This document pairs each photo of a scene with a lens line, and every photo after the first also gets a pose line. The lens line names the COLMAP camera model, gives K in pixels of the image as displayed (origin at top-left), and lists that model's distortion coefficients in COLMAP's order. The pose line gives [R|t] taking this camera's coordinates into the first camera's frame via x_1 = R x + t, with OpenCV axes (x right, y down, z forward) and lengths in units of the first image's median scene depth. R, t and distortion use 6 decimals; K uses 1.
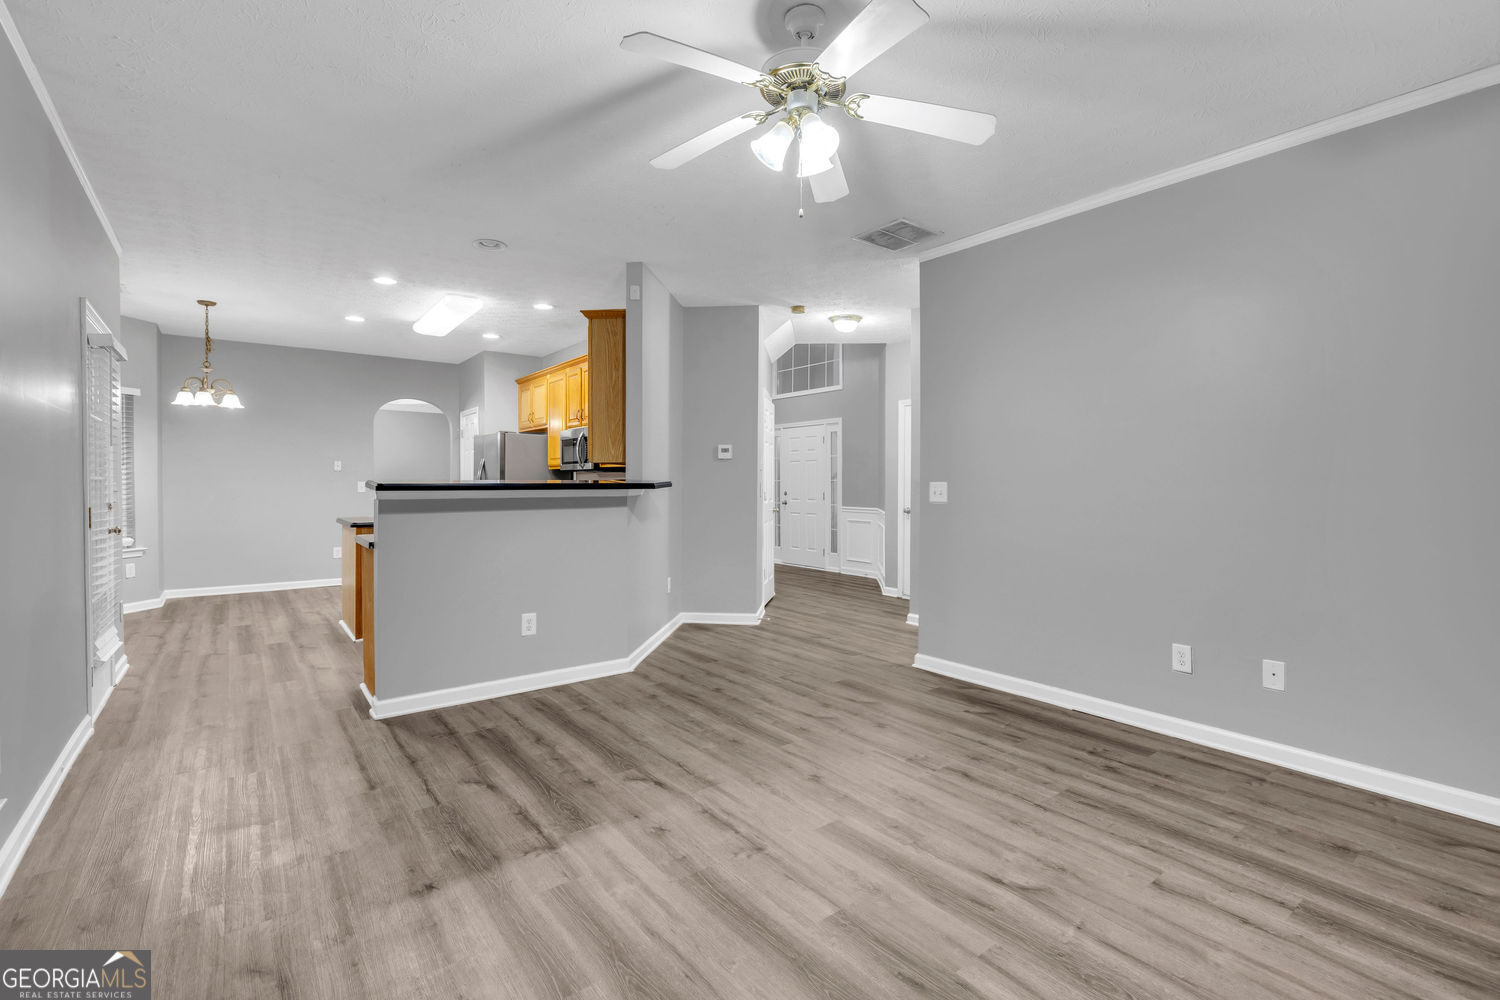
lens RADIAL K [[681.0, 0, 746.5], [0, 681.0, 489.0], [0, 0, 1]] dist [-0.003638, 0.000017]
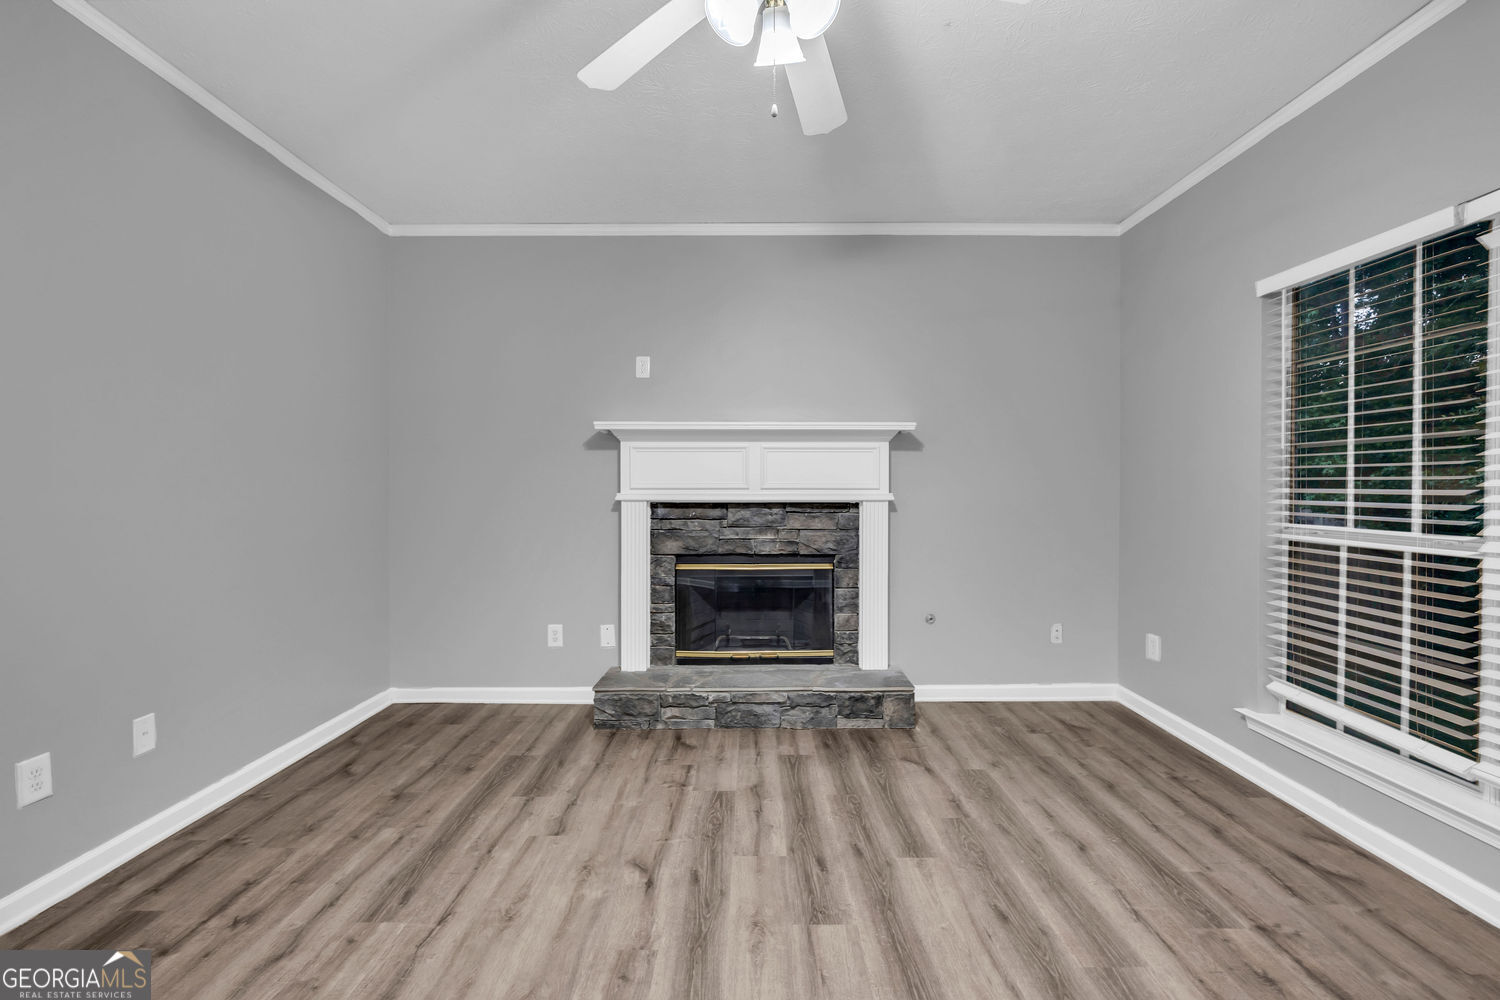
lens RADIAL K [[681.0, 0, 746.5], [0, 681.0, 489.0], [0, 0, 1]] dist [-0.003638, 0.000017]
pose [[-0.793936, -0.002988, 0.607994, -0.332398], [0.004162, 0.999938, 0.010349, -0.019312], [-0.607987, 0.010746, -0.793874, 1.582379]]
